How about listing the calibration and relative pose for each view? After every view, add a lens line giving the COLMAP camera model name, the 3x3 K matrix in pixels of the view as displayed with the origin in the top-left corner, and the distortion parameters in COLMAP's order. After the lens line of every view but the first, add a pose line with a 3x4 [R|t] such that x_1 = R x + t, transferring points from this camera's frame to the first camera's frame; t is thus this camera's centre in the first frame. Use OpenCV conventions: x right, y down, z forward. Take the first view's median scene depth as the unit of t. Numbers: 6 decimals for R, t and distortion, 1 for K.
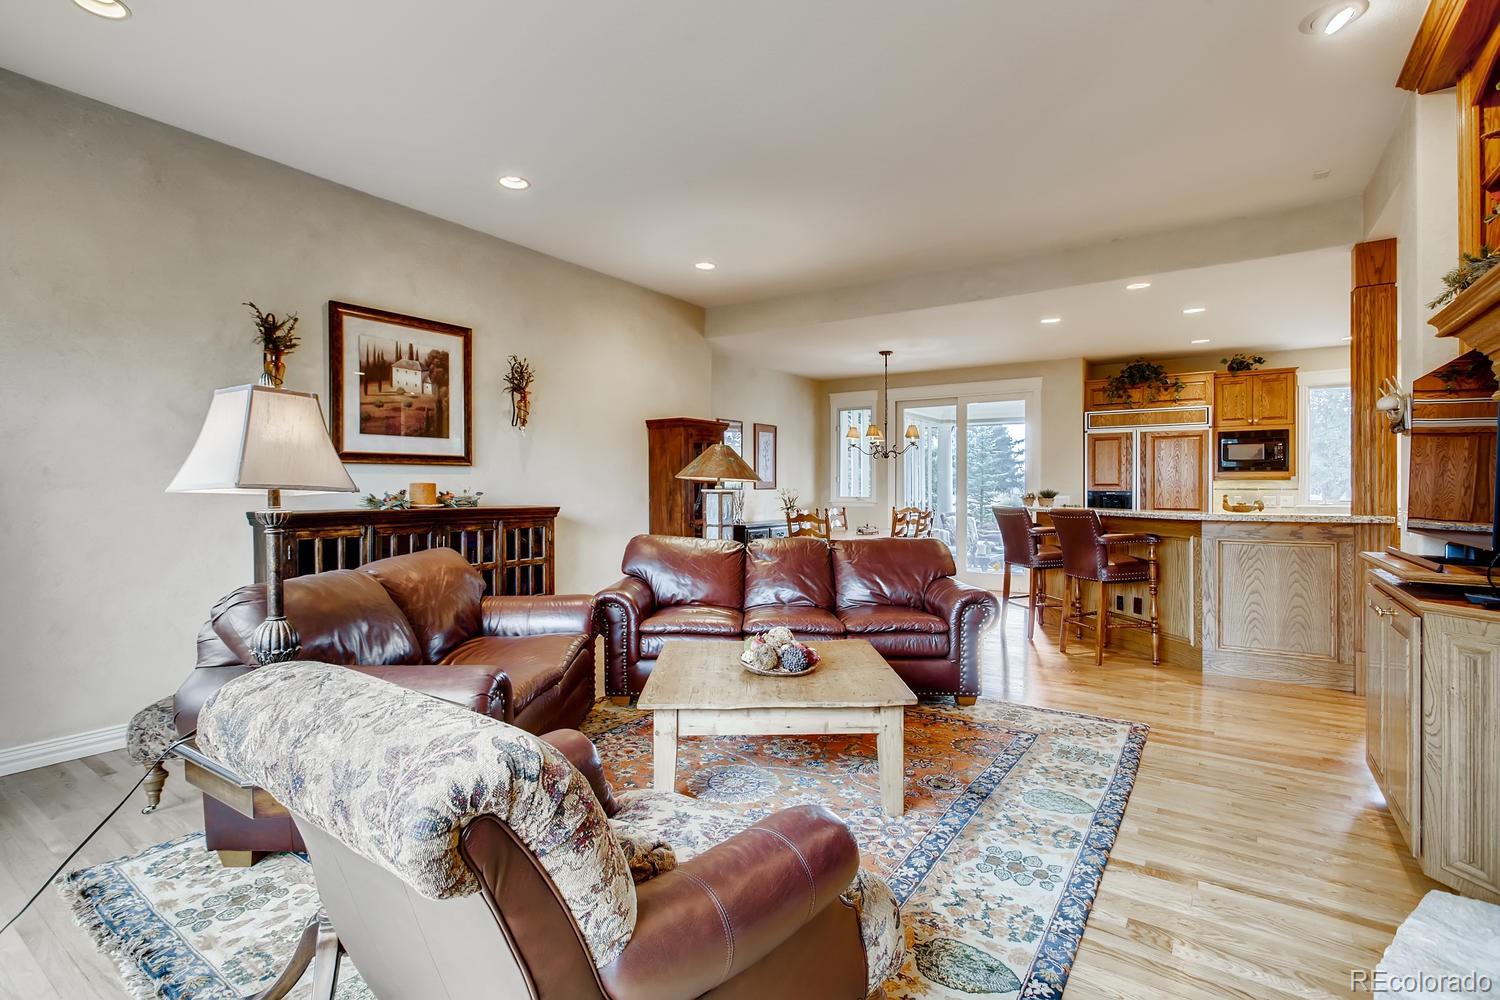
lens RADIAL K [[702.4, 0, 750.5], [0, 702.4, 492.3], [0, 0, 1]] dist [-0.012687, 0.000397]
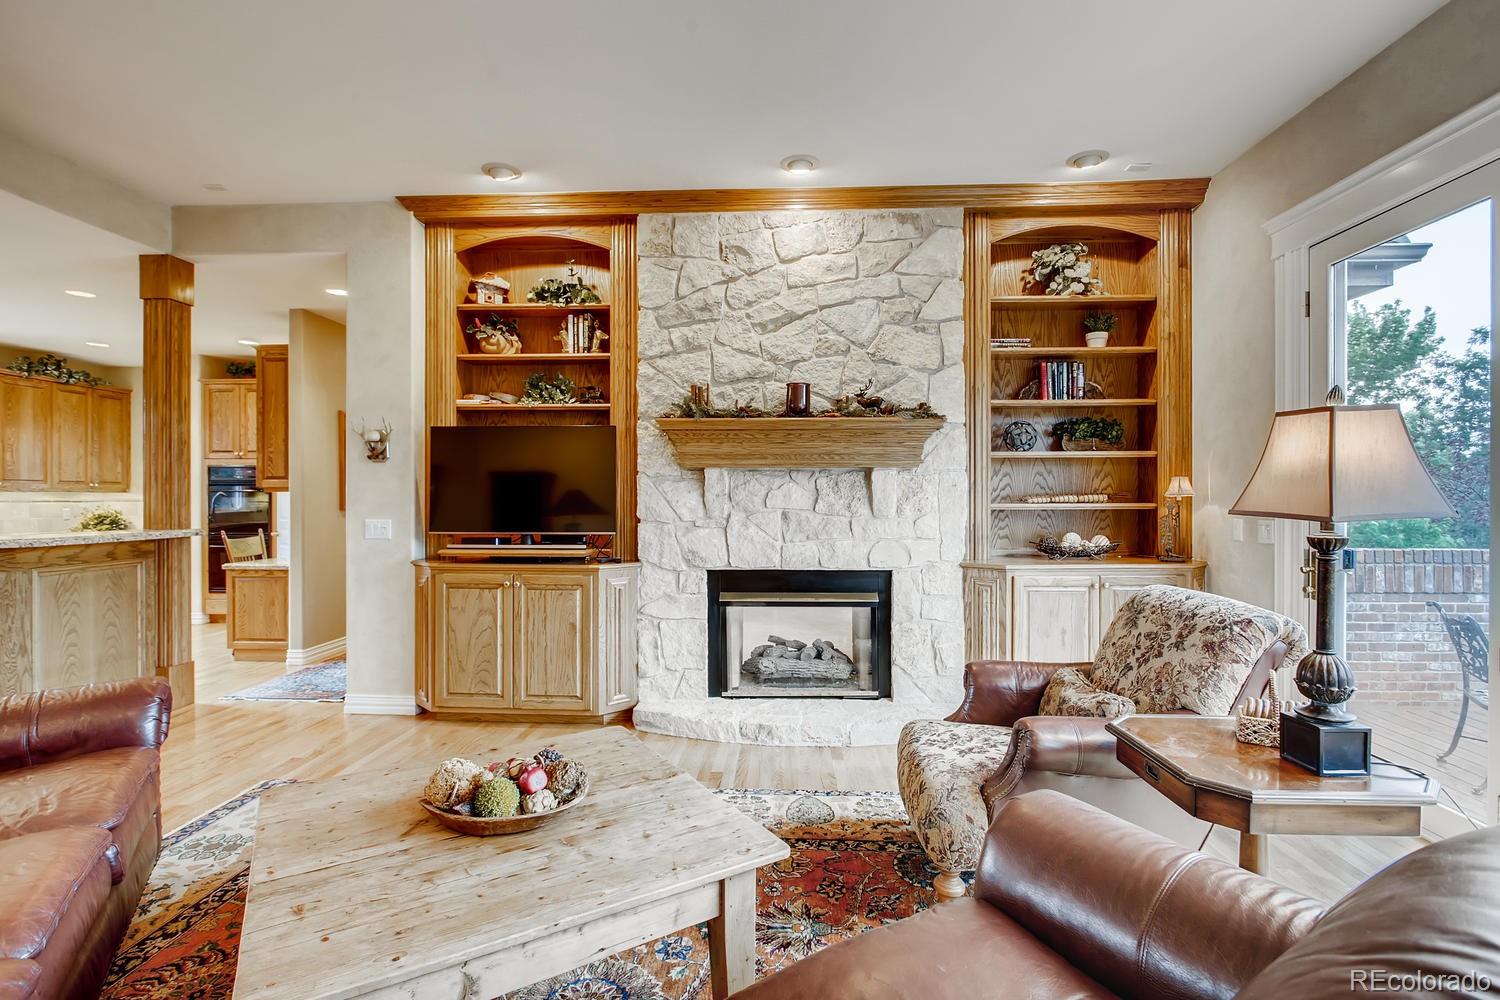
lens RADIAL K [[715.8, 0, 750.0], [0, 715.8, 500.0], [0, 0, 1]] dist [-0.013070, 0.000392]
pose [[-0.524748, -0.001842, 0.851256, -0.383478], [0.004089, 0.999981, 0.004685, -0.009168], [-0.851248, 0.005939, -0.524730, 0.760077]]
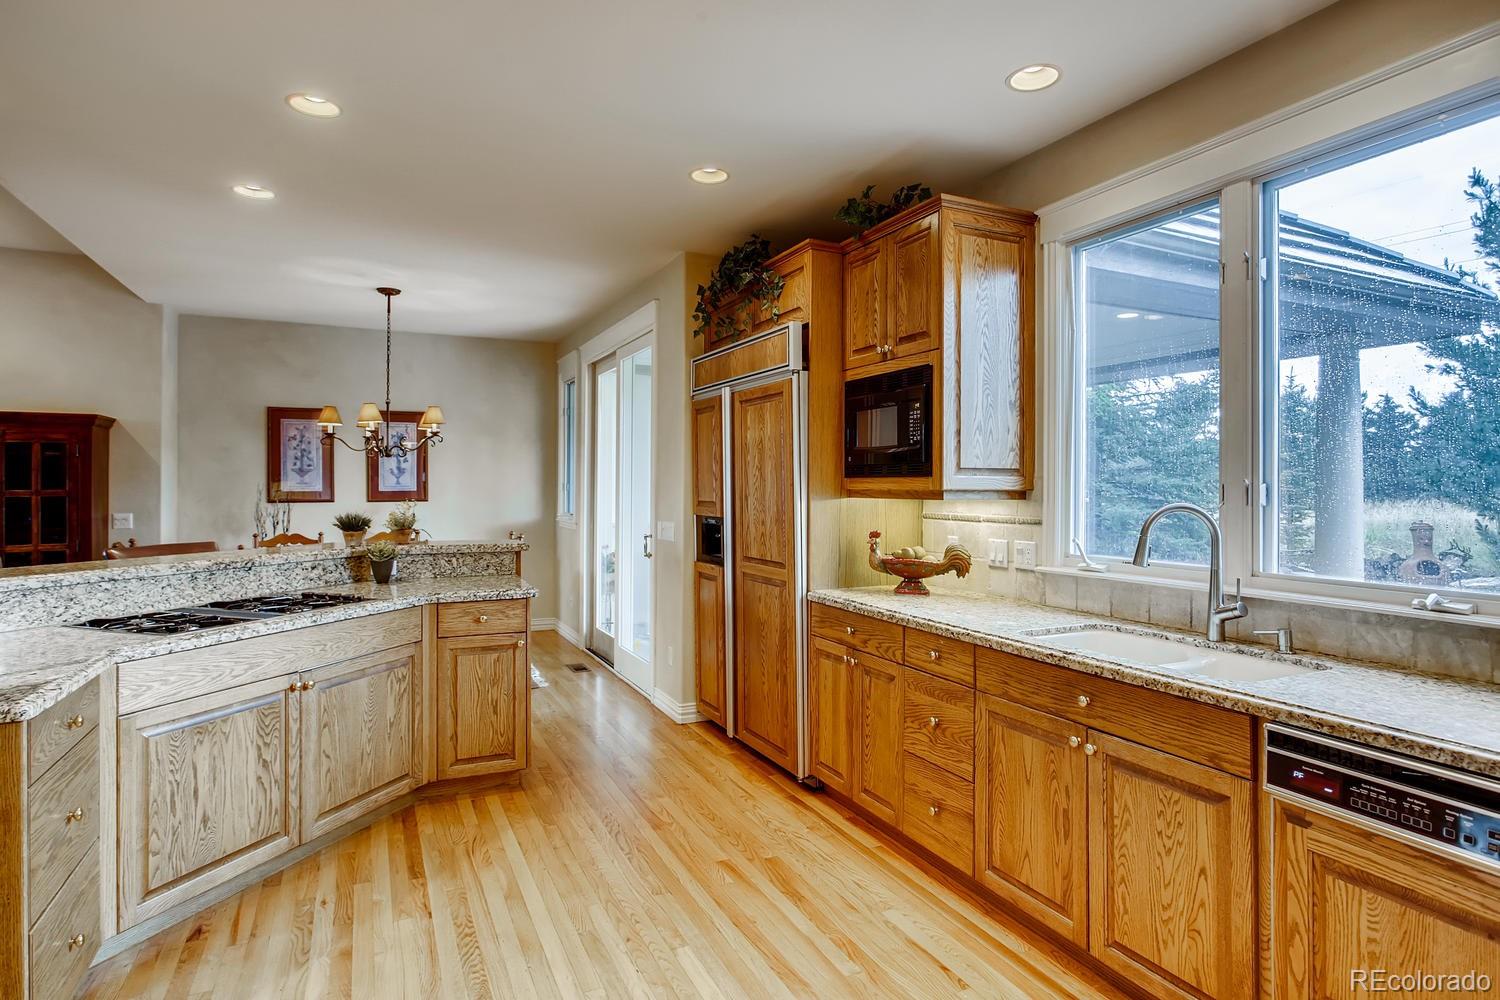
lens RADIAL K [[774.9, 0, 752.1], [0, 774.9, 489.0], [0, 0, 1]] dist [-0.010565, 0.002838]
pose [[0.870034, 0.003865, -0.492976, 1.391634], [-0.007160, 0.999963, -0.004795, -0.031901], [0.492939, 0.007702, 0.870030, 0.921085]]
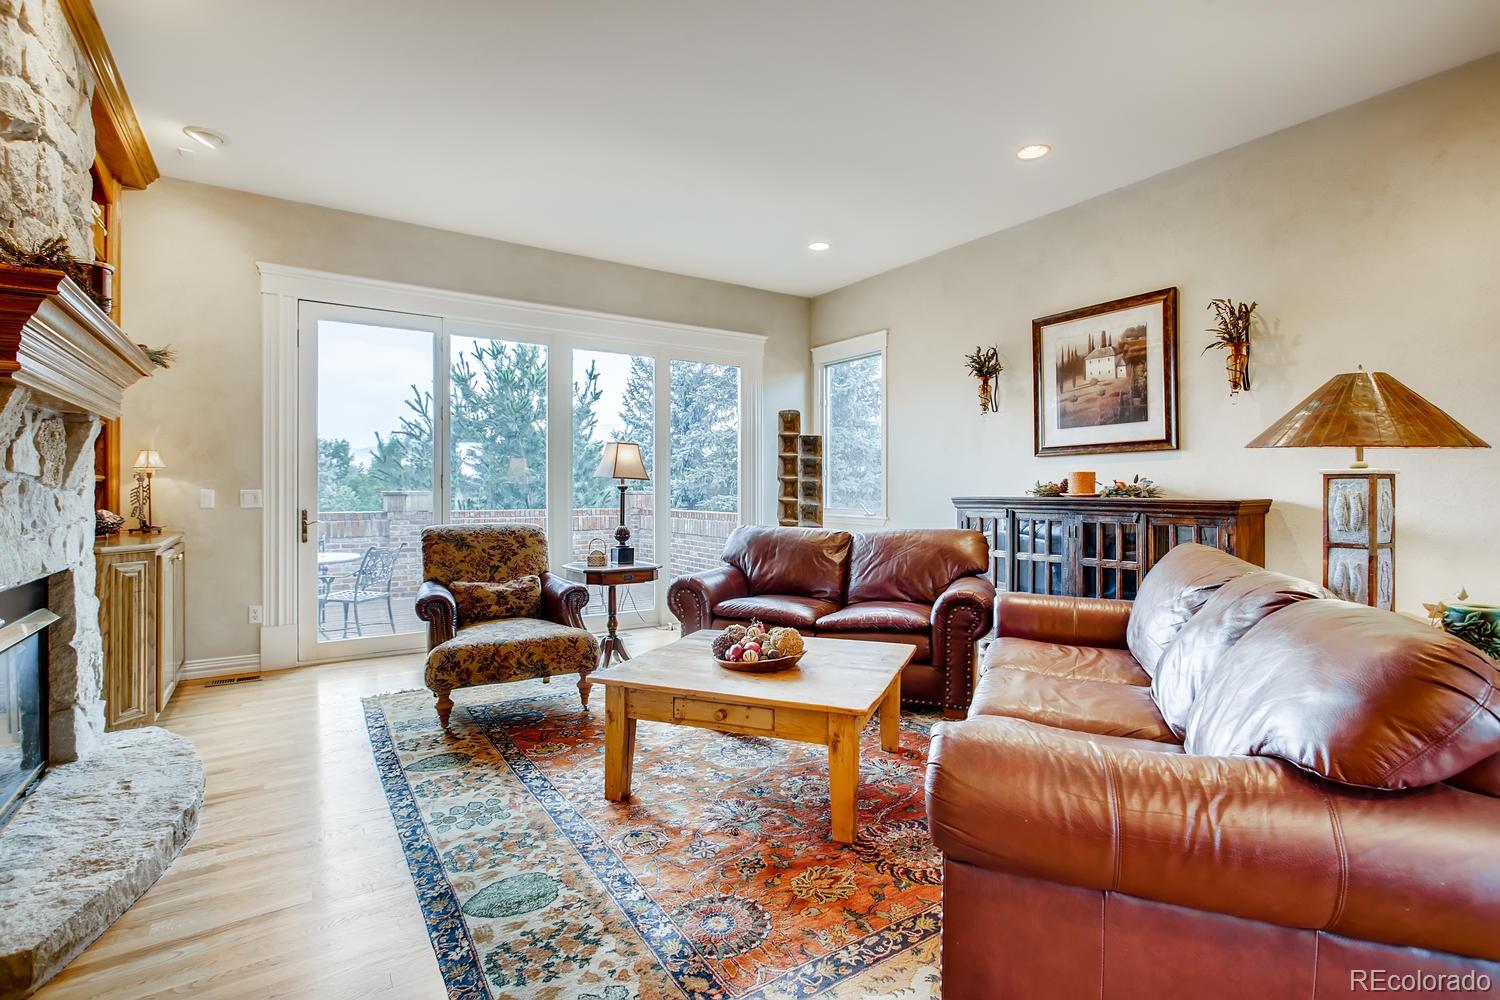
lens RADIAL K [[702.4, 0, 750.5], [0, 702.4, 492.3], [0, 0, 1]] dist [-0.012687, 0.000397]
pose [[-0.376245, 0.003132, -0.926515, 0.606115], [-0.006065, 0.999965, 0.005843, 0.012130], [0.926500, 0.007818, -0.376212, 0.893318]]
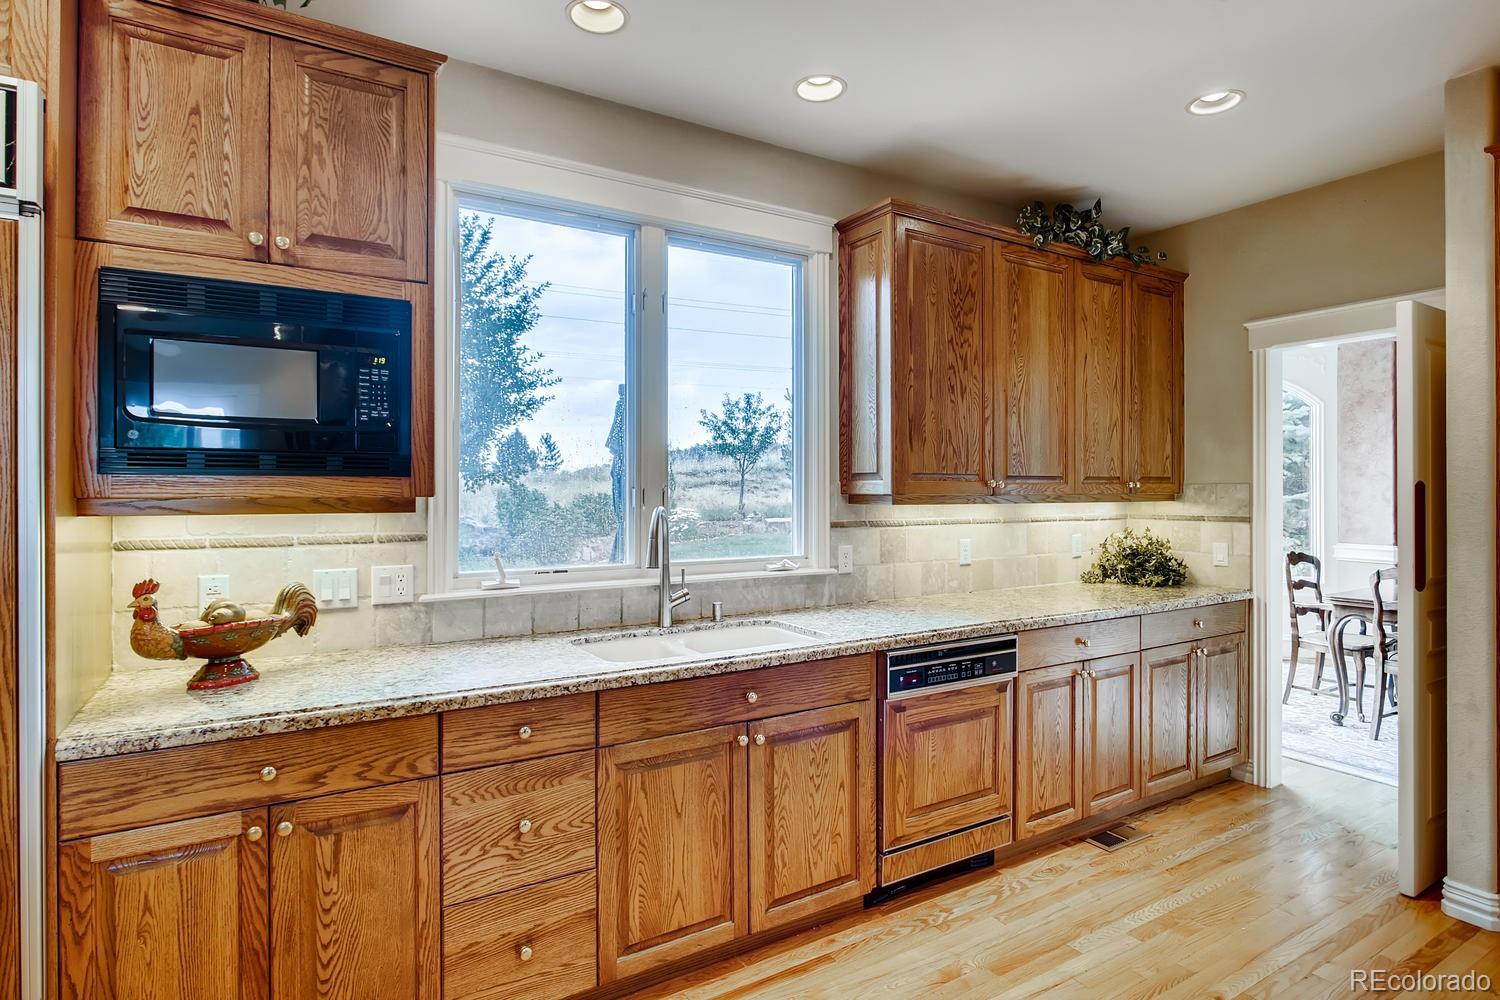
lens RADIAL K [[774.9, 0, 752.1], [0, 774.9, 489.0], [0, 0, 1]] dist [-0.010565, 0.002838]
pose [[0.418797, 0.002297, 0.908077, 0.899940], [0.006213, 0.999966, -0.005395, -0.036384], [-0.908059, 0.007901, 0.418768, 1.215159]]
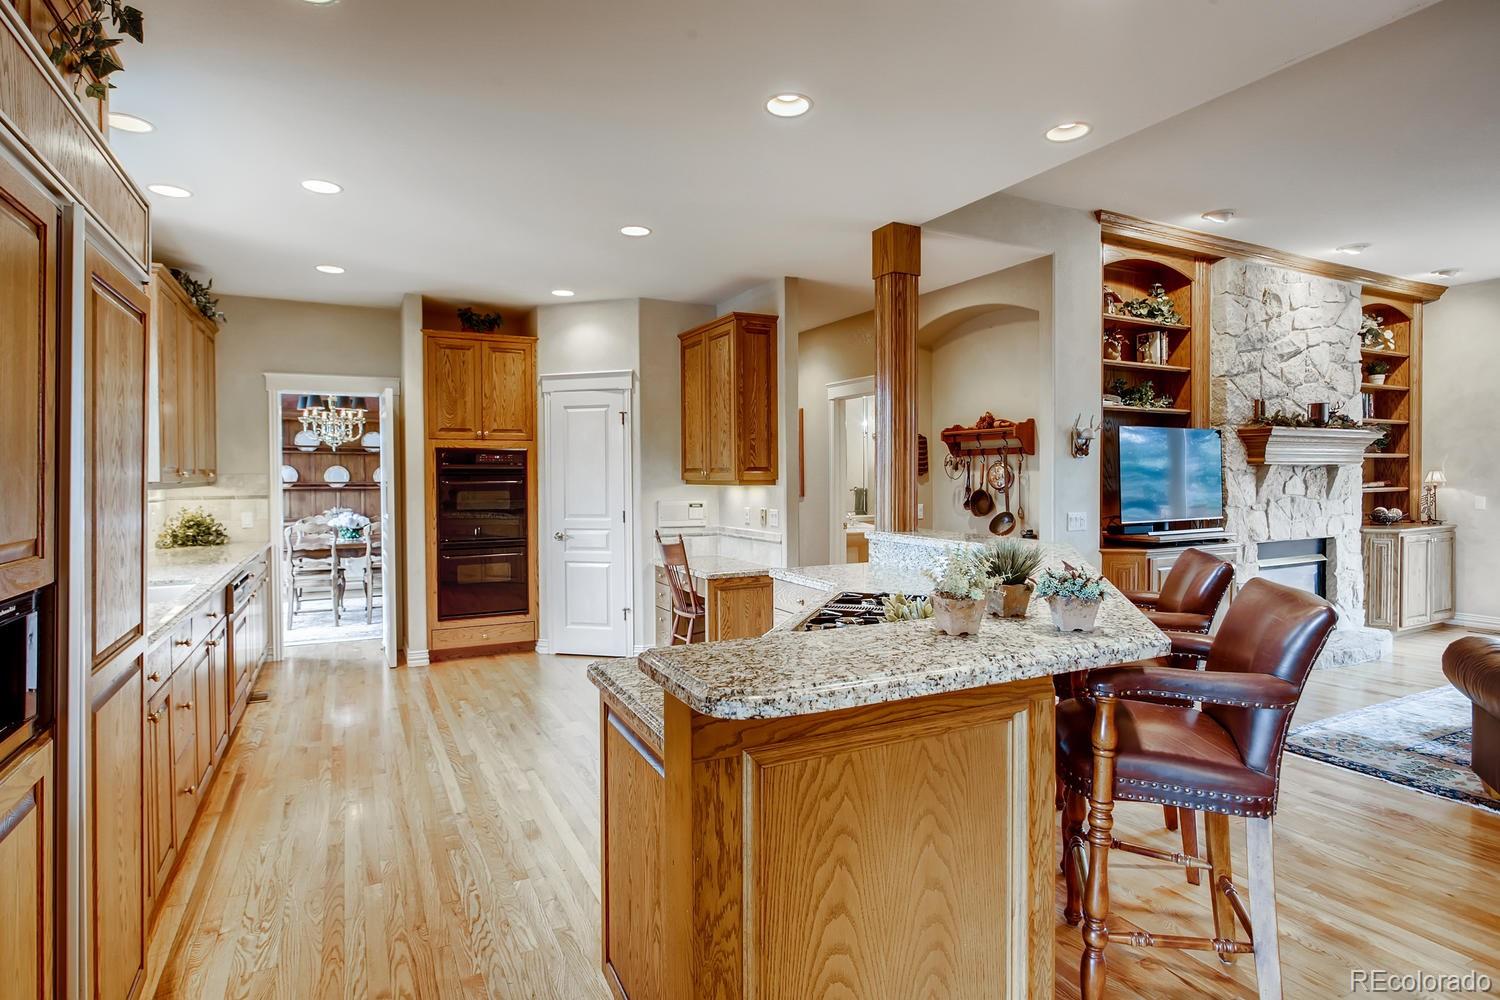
lens RADIAL K [[774.9, 0, 752.1], [0, 774.9, 489.0], [0, 0, 1]] dist [-0.010565, 0.002838]
pose [[-0.880287, -0.003761, 0.474427, 0.540485], [0.008345, 0.999691, 0.023409, -0.041770], [-0.474368, 0.024566, -0.879984, 1.819934]]
